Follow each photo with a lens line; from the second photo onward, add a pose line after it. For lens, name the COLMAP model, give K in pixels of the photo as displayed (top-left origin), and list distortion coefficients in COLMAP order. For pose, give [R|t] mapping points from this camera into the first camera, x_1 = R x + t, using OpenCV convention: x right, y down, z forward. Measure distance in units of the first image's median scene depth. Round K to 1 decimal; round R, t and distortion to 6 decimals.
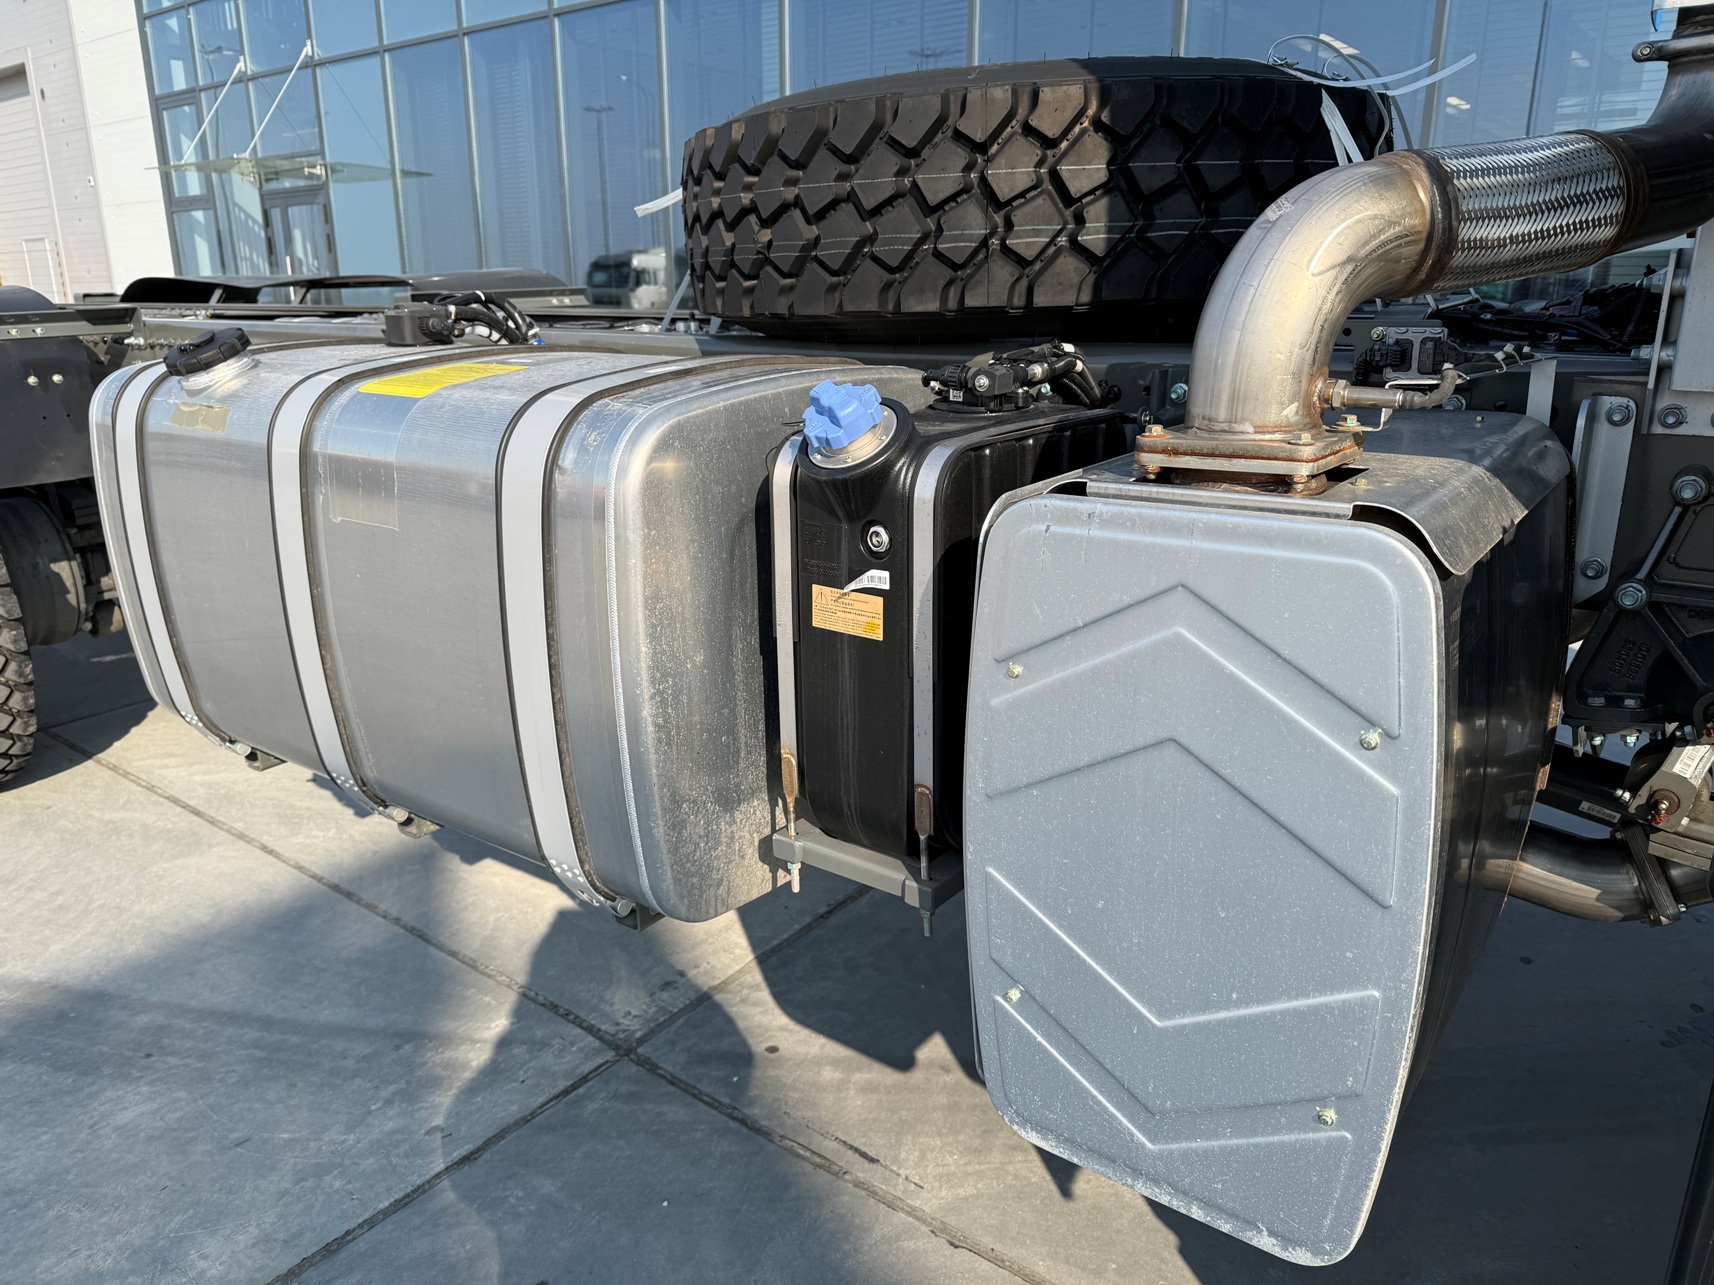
lens RADIAL K [[1196.0, 0, 866.2], [0, 1196.0, 634.5], [0, 0, 1]] dist [0.073557, -0.095848]
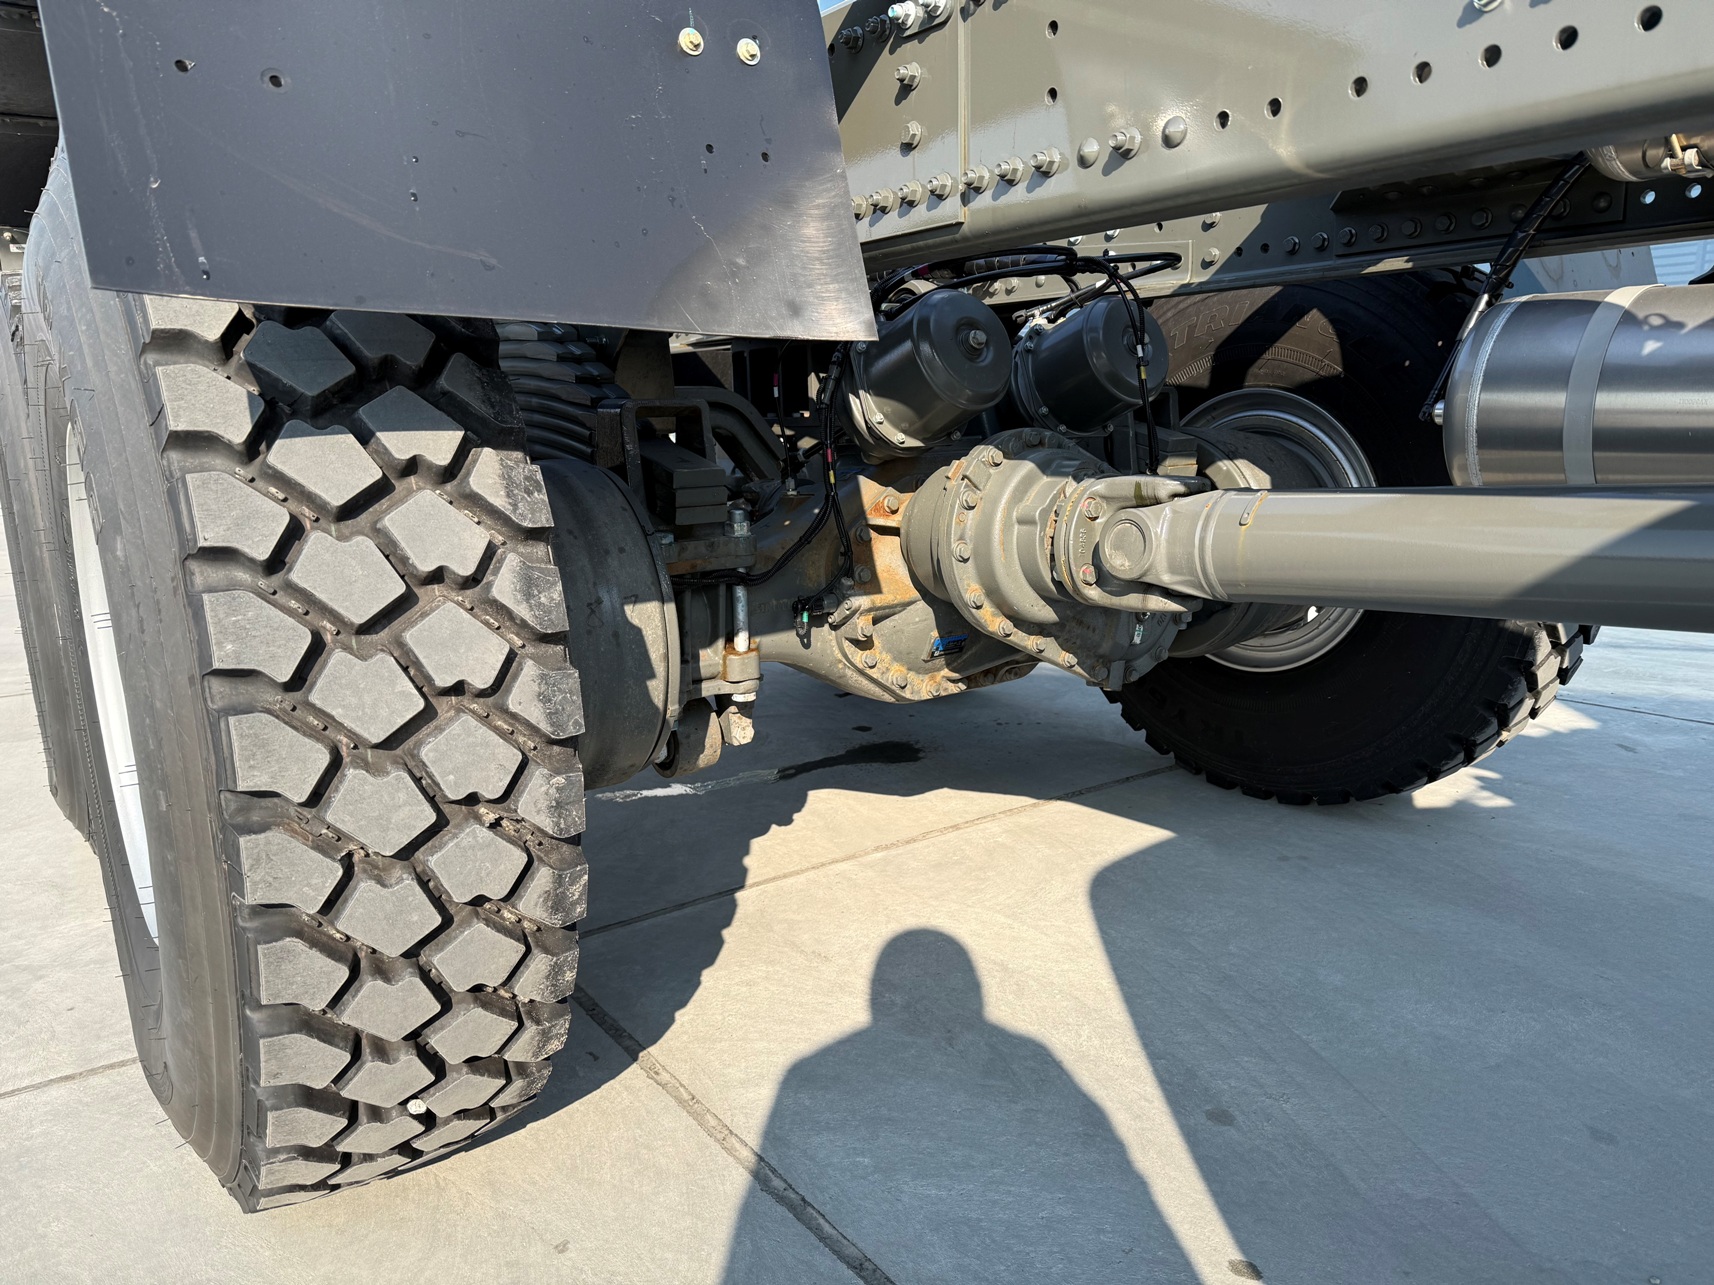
lens RADIAL K [[1196.0, 0, 866.2], [0, 1196.0, 634.5], [0, 0, 1]] dist [0.073557, -0.095848]
pose [[0.957931, 0.053116, -0.282042, -0.471570], [-0.084947, 0.991166, -0.101851, -0.013043], [0.274141, 0.121525, 0.953980, 0.623862]]
